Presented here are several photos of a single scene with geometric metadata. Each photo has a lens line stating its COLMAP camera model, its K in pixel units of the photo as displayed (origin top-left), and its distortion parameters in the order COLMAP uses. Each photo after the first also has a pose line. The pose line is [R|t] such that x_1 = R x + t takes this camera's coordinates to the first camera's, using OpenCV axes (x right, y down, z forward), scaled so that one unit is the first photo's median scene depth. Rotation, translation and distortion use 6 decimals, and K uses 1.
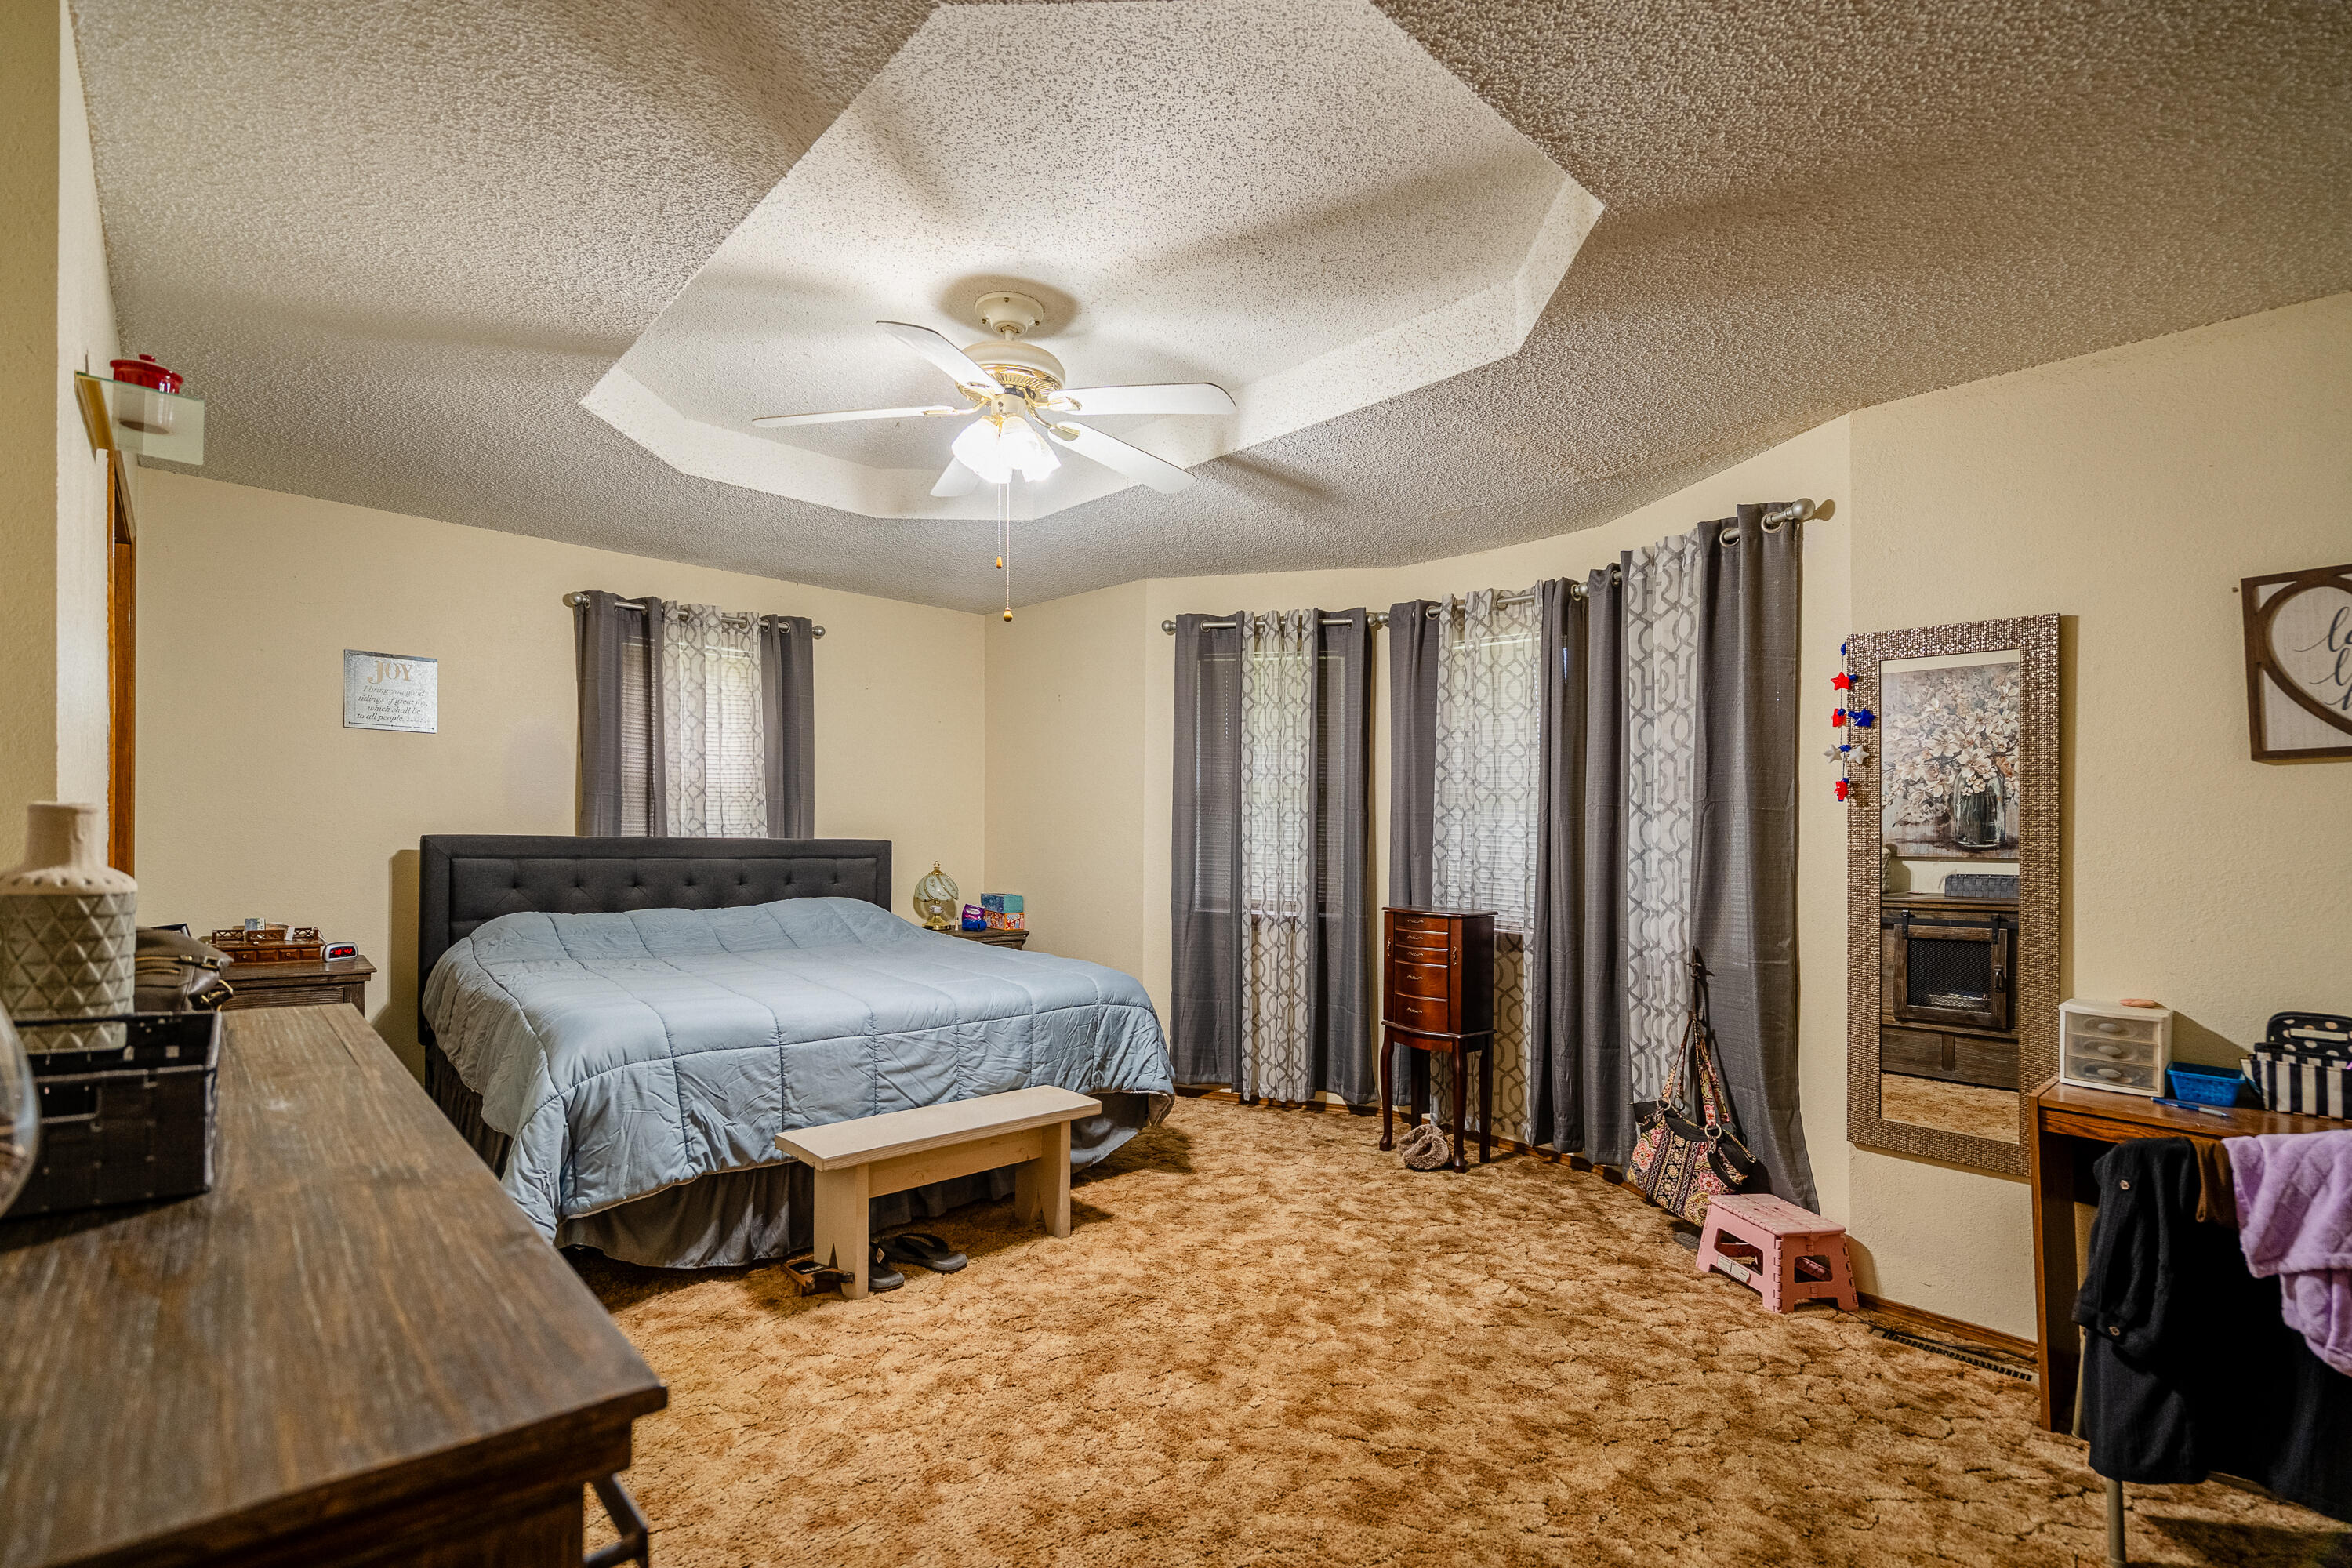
lens RADIAL K [[1108.5, 0, 1174.0], [0, 1108.5, 832.8], [0, 0, 1]] dist [-0.009851, 0.004181]
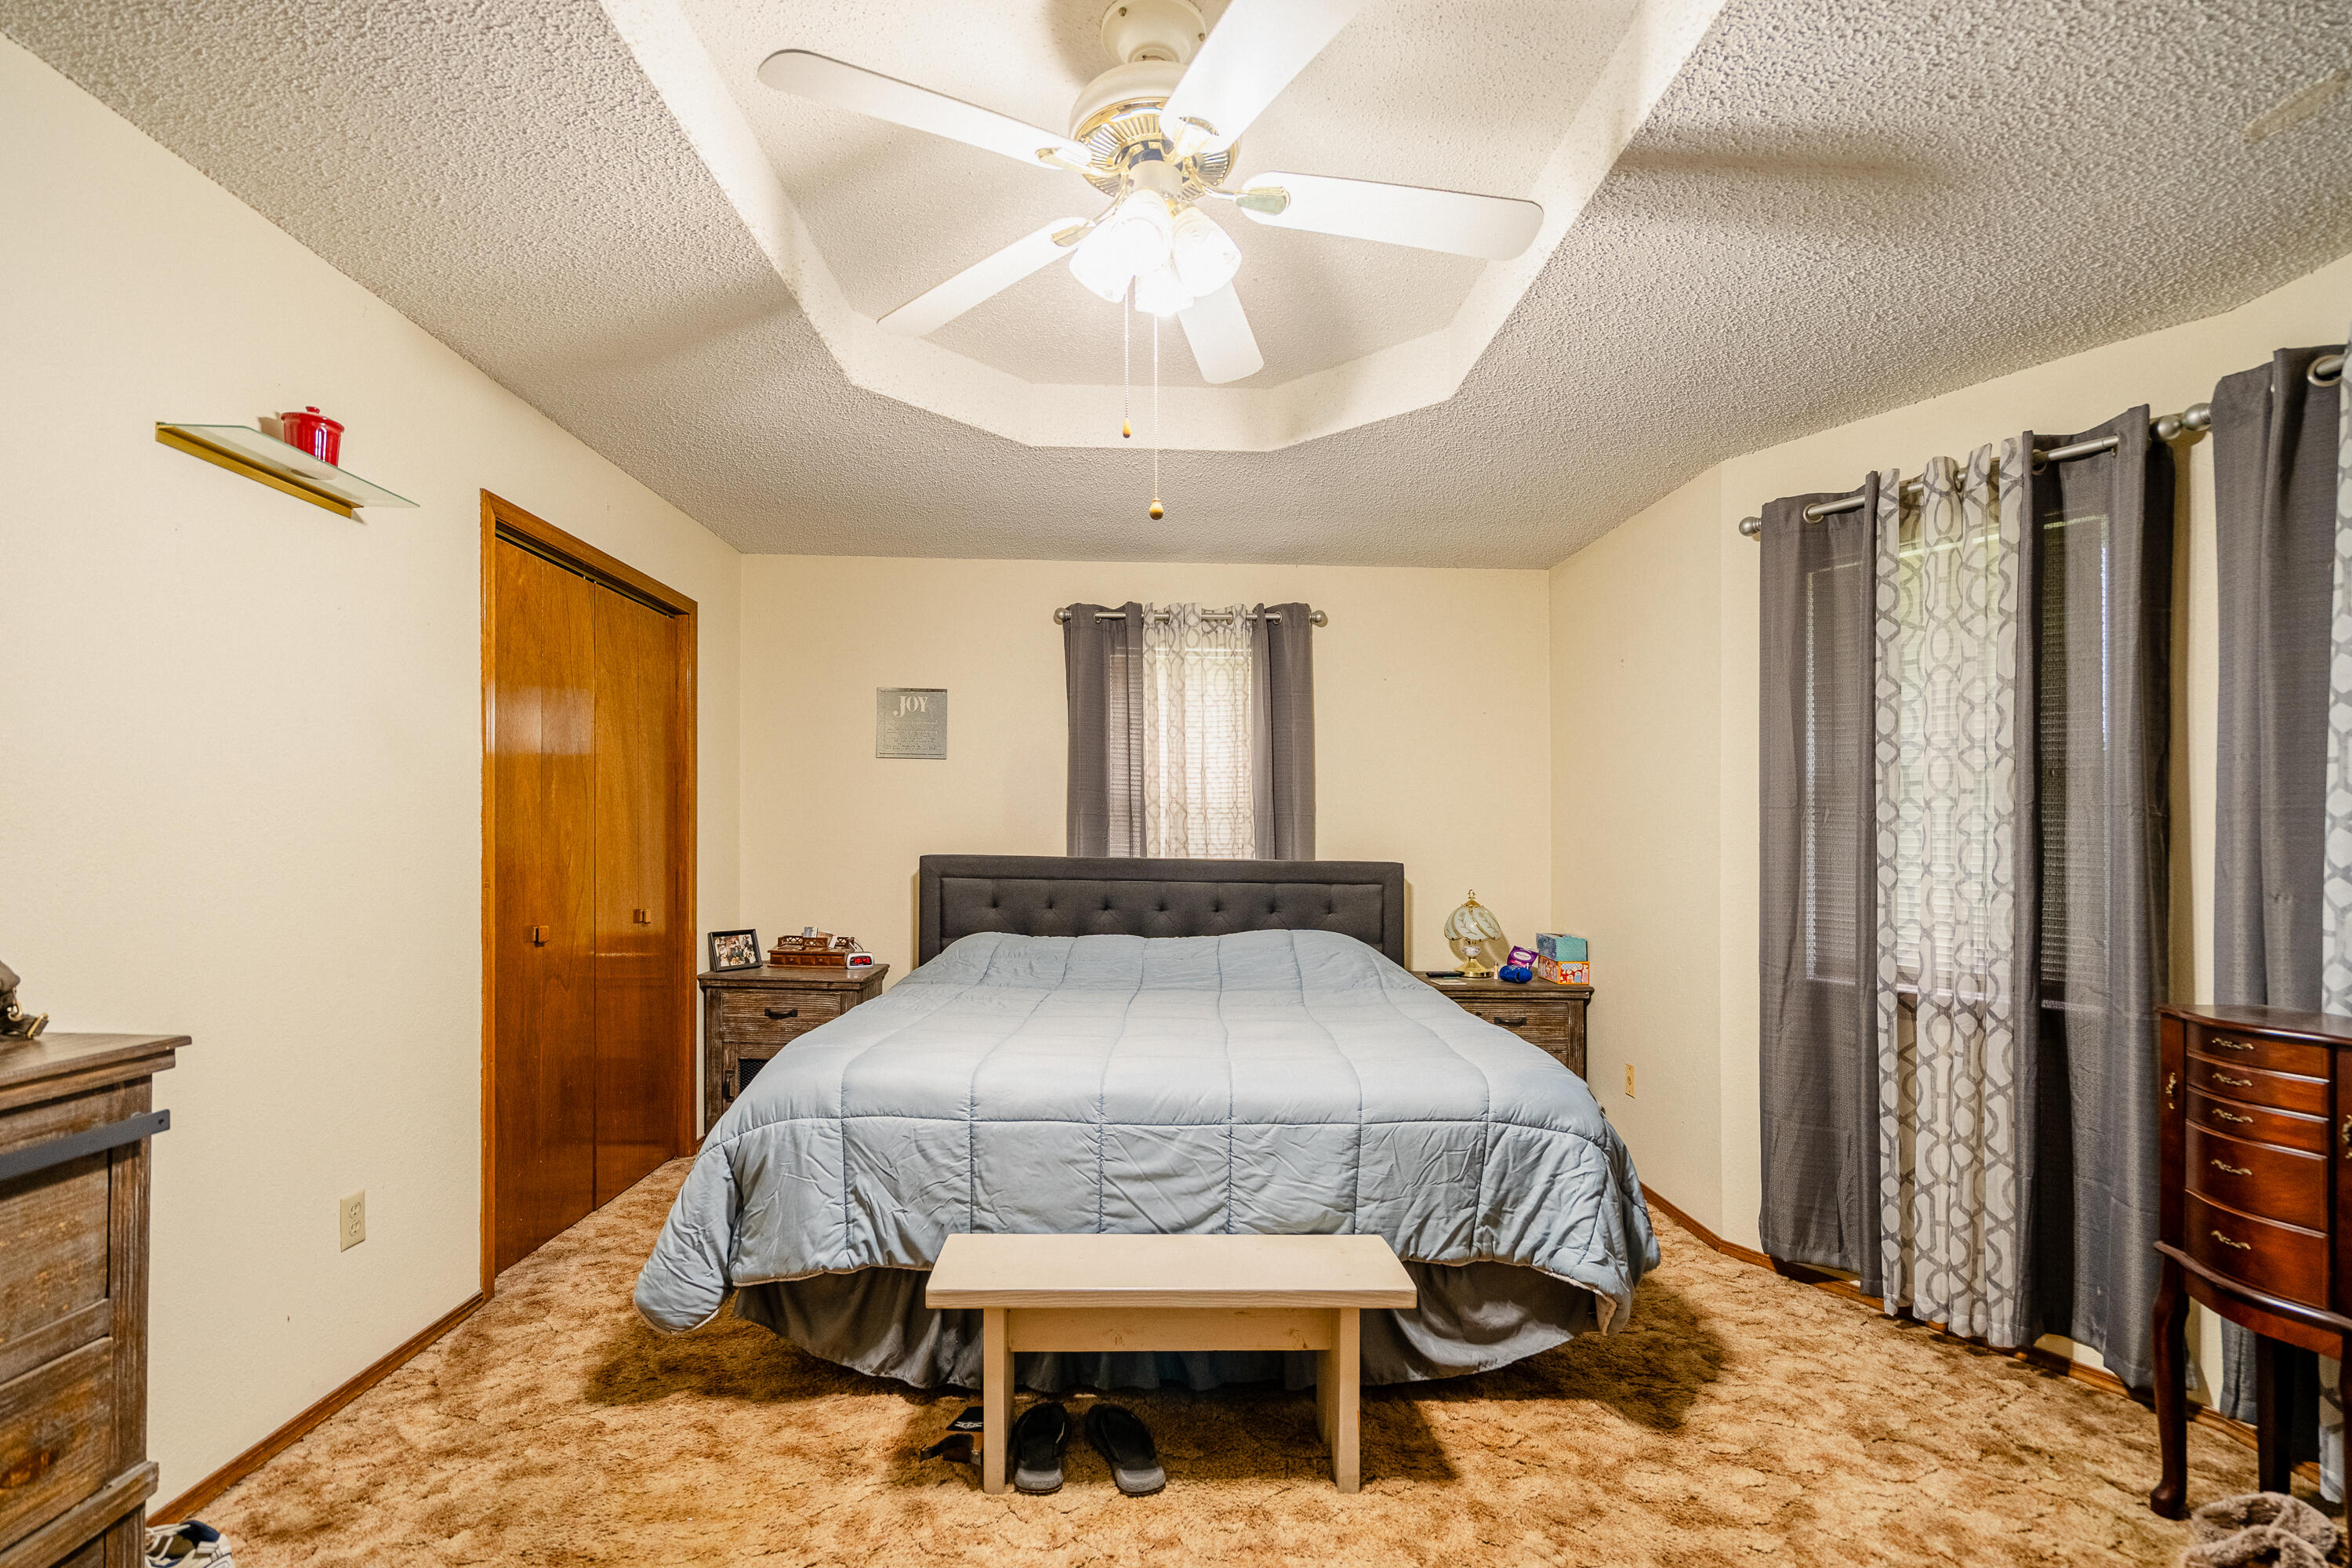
lens RADIAL K [[1108.5, 0, 1117.1], [0, 1108.5, 847.2], [0, 0, 1]] dist [-0.009851, 0.004181]
pose [[0.740849, -0.004943, -0.671653, 0.178845], [-0.000723, 0.999966, -0.008156, 0.003026], [0.671671, 0.006528, 0.740821, 0.347129]]
